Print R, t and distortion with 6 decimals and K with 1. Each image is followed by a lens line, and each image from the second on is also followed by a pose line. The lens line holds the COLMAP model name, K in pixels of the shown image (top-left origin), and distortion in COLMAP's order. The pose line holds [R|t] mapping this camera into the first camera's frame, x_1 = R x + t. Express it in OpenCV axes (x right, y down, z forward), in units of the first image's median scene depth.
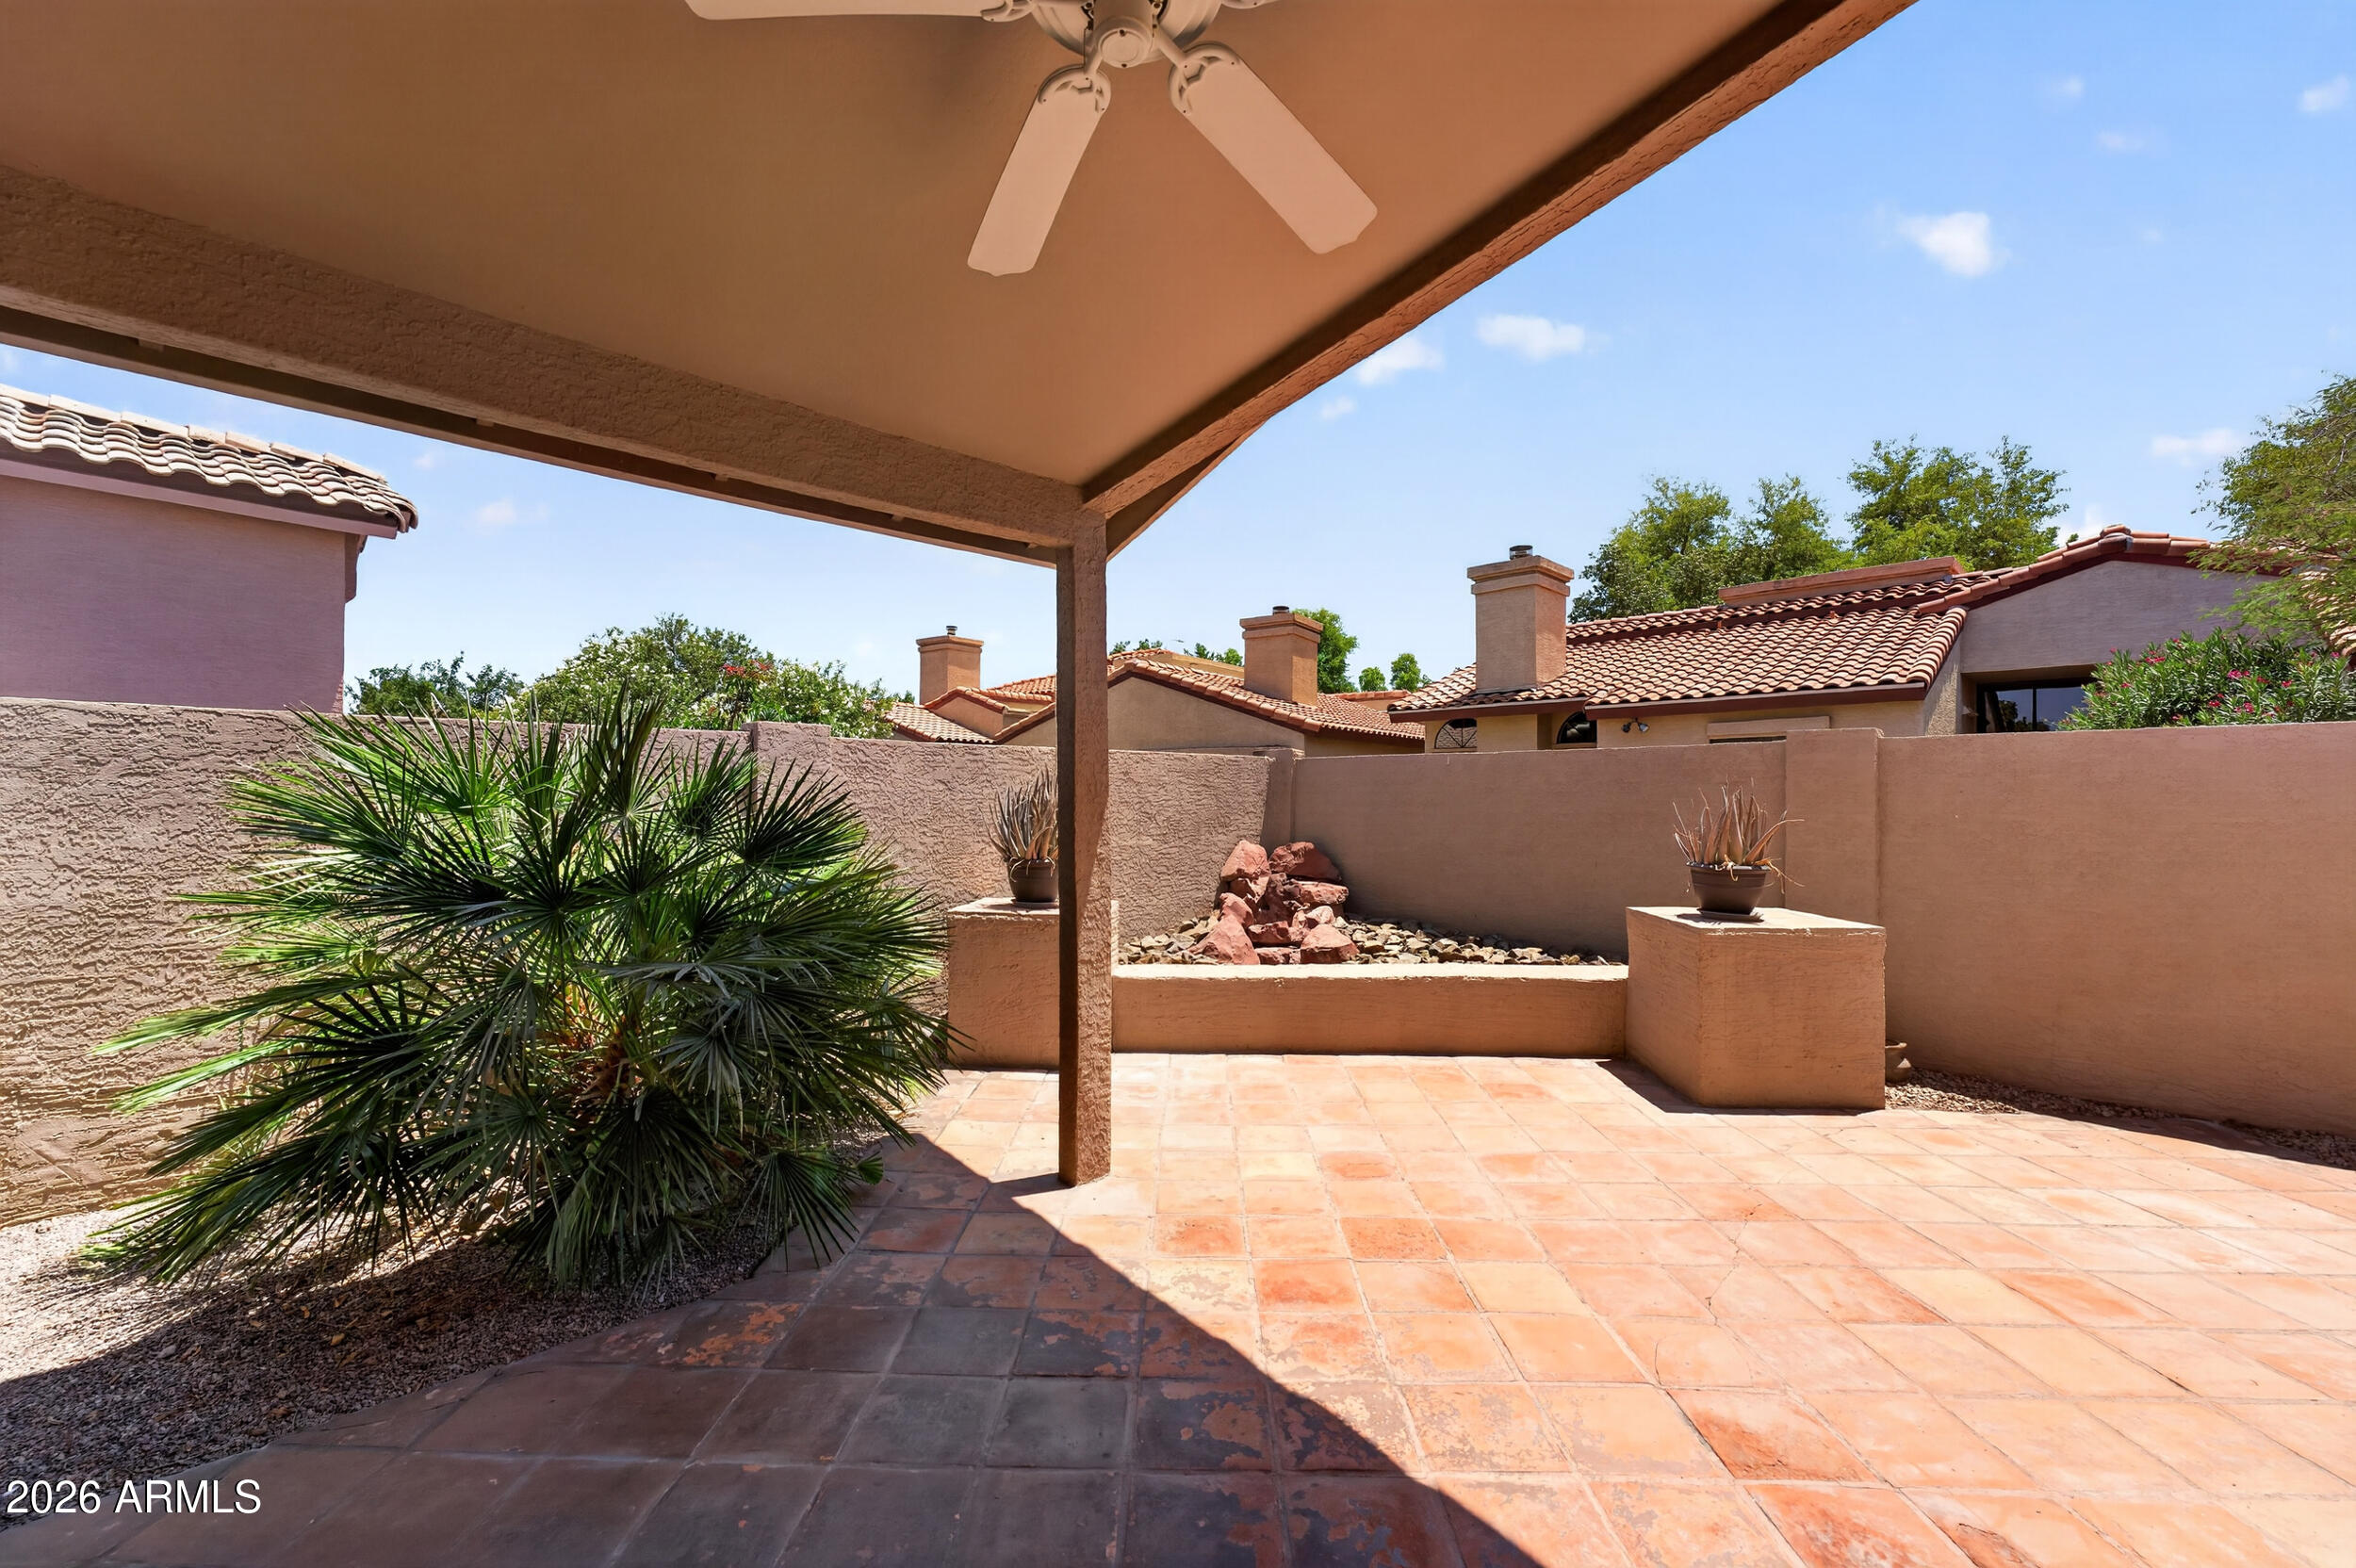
lens RADIAL K [[935.3, 0, 1173.2], [0, 935.3, 785.2], [0, 0, 1]] dist [-0.004255, 0.000606]
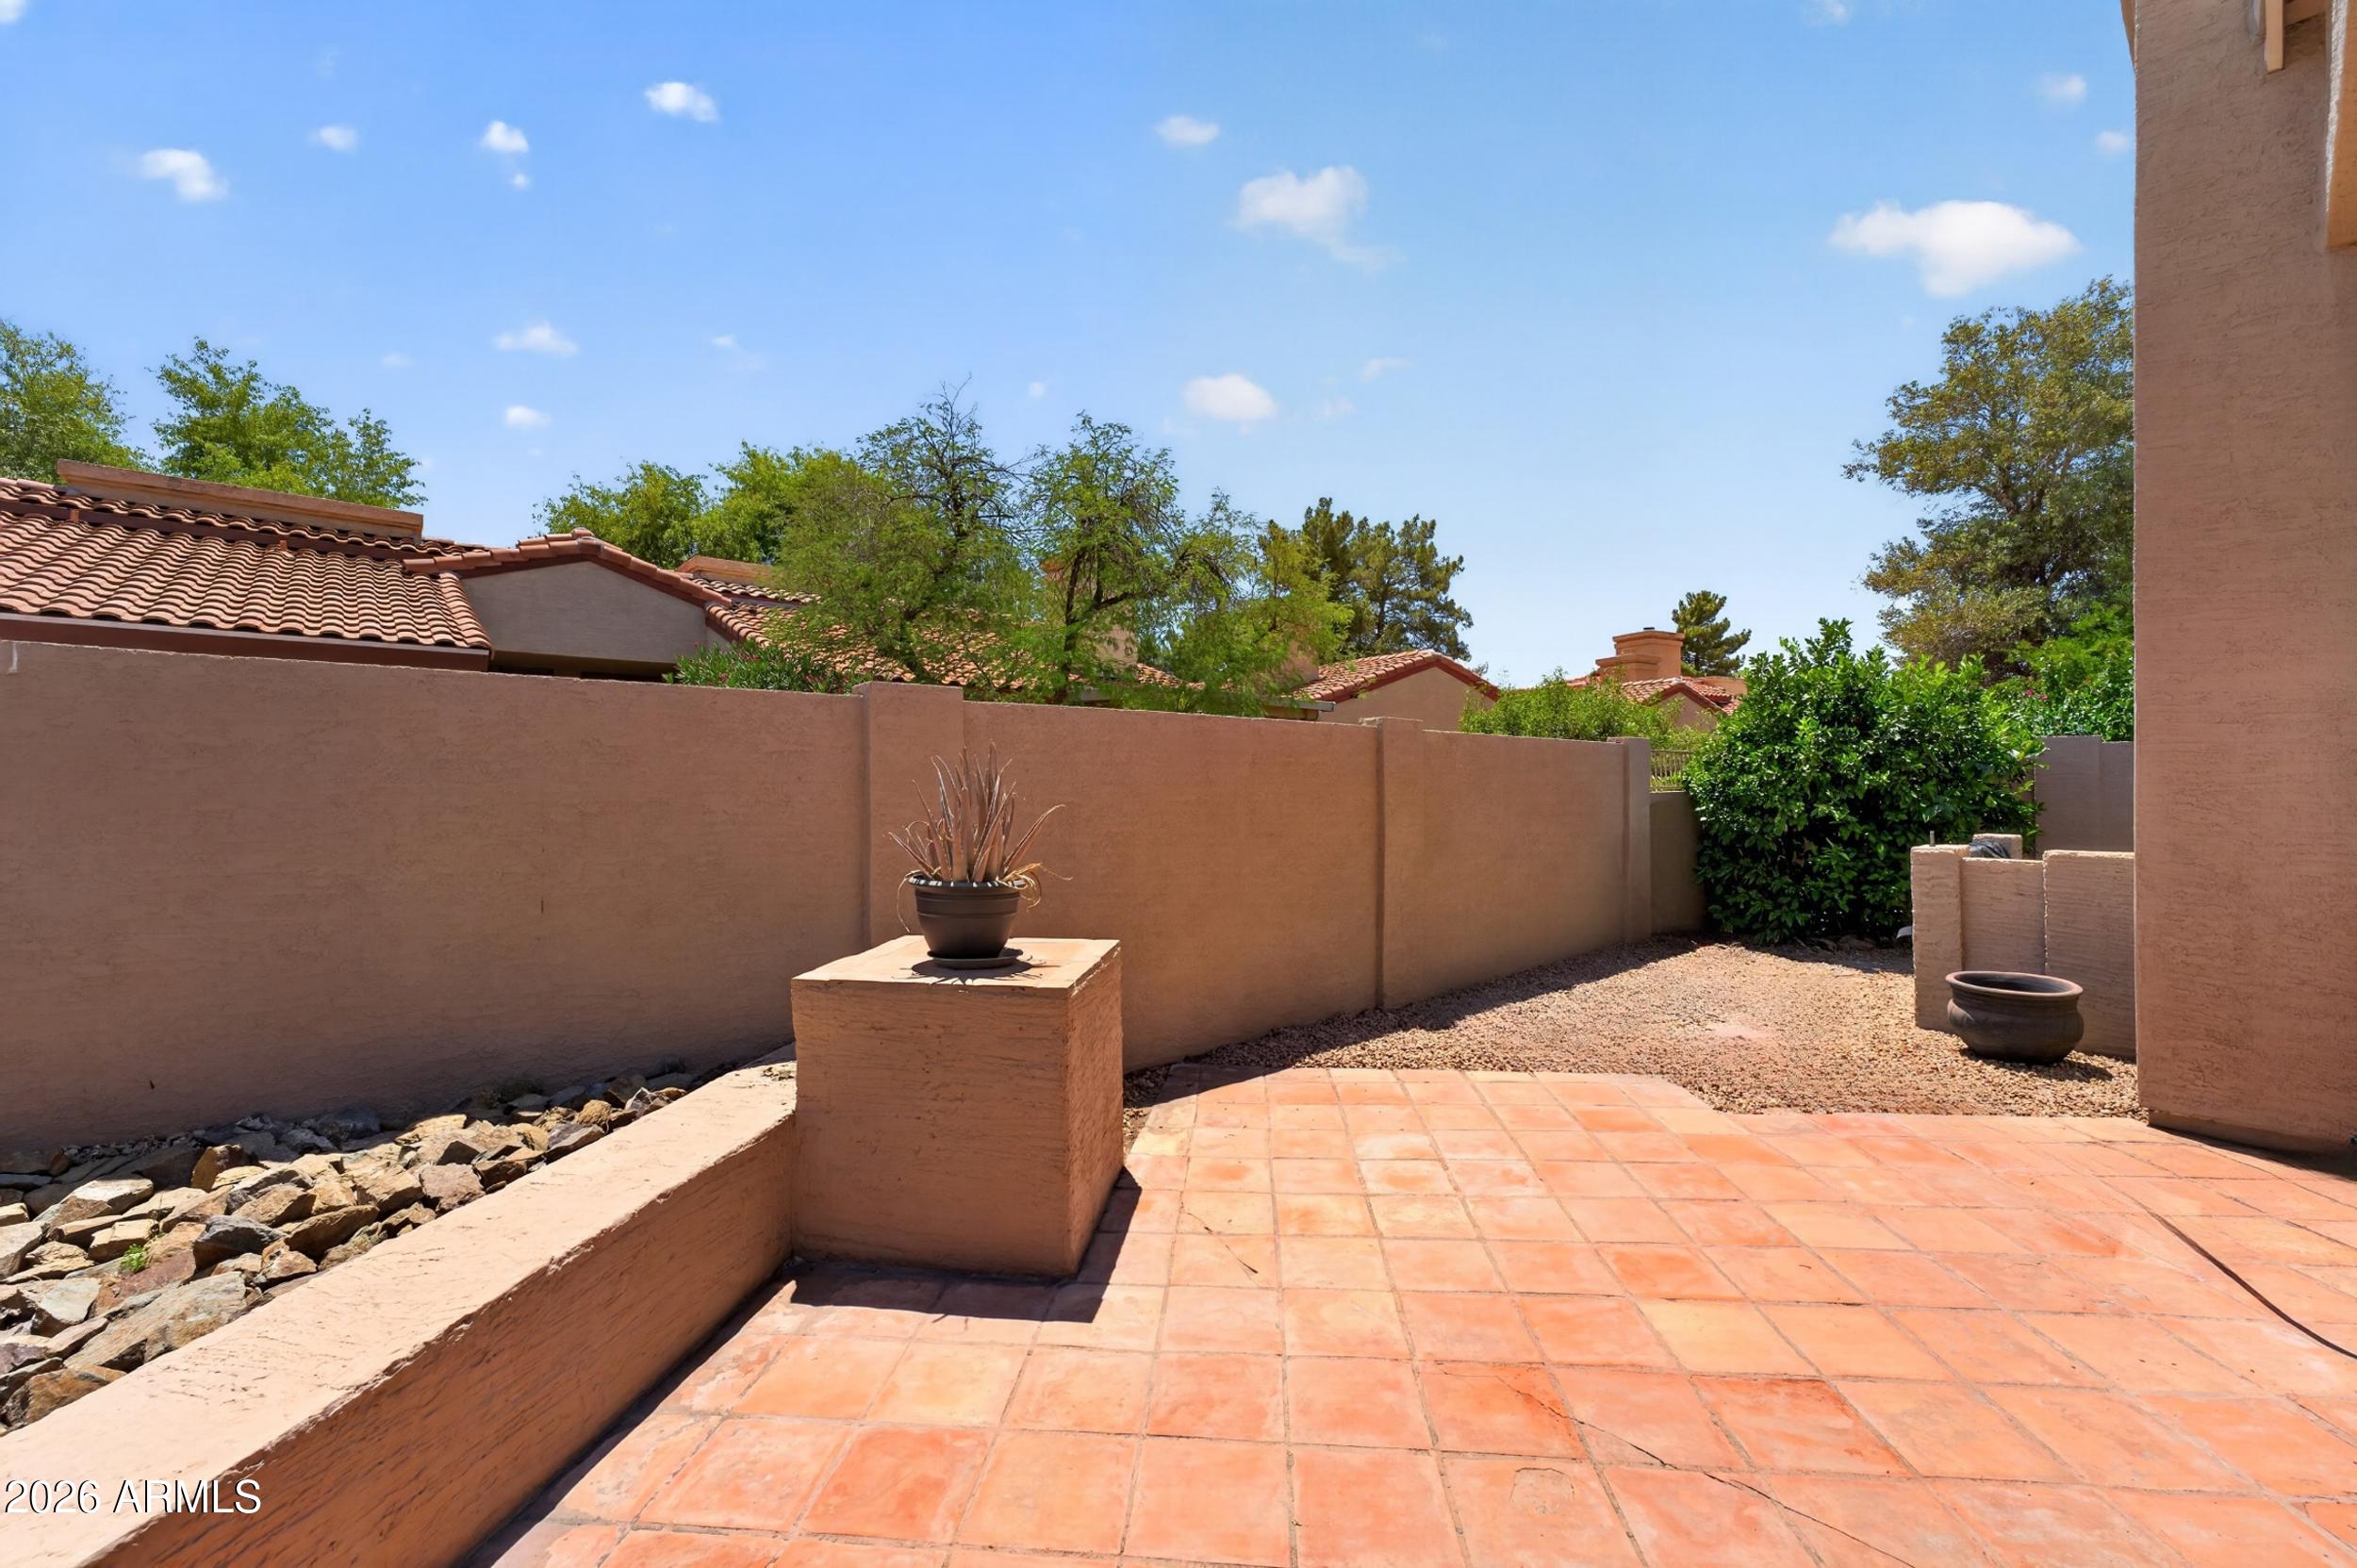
lens RADIAL K [[935.8, 0, 1172.7], [0, 935.8, 785.8], [0, 0, 1]] dist [-0.004255, 0.000606]
pose [[0.046256, 0.003668, 0.998923, -0.004469], [-0.009491, 0.999950, -0.003232, 0.003882], [-0.998885, -0.009331, 0.046288, 0.136677]]
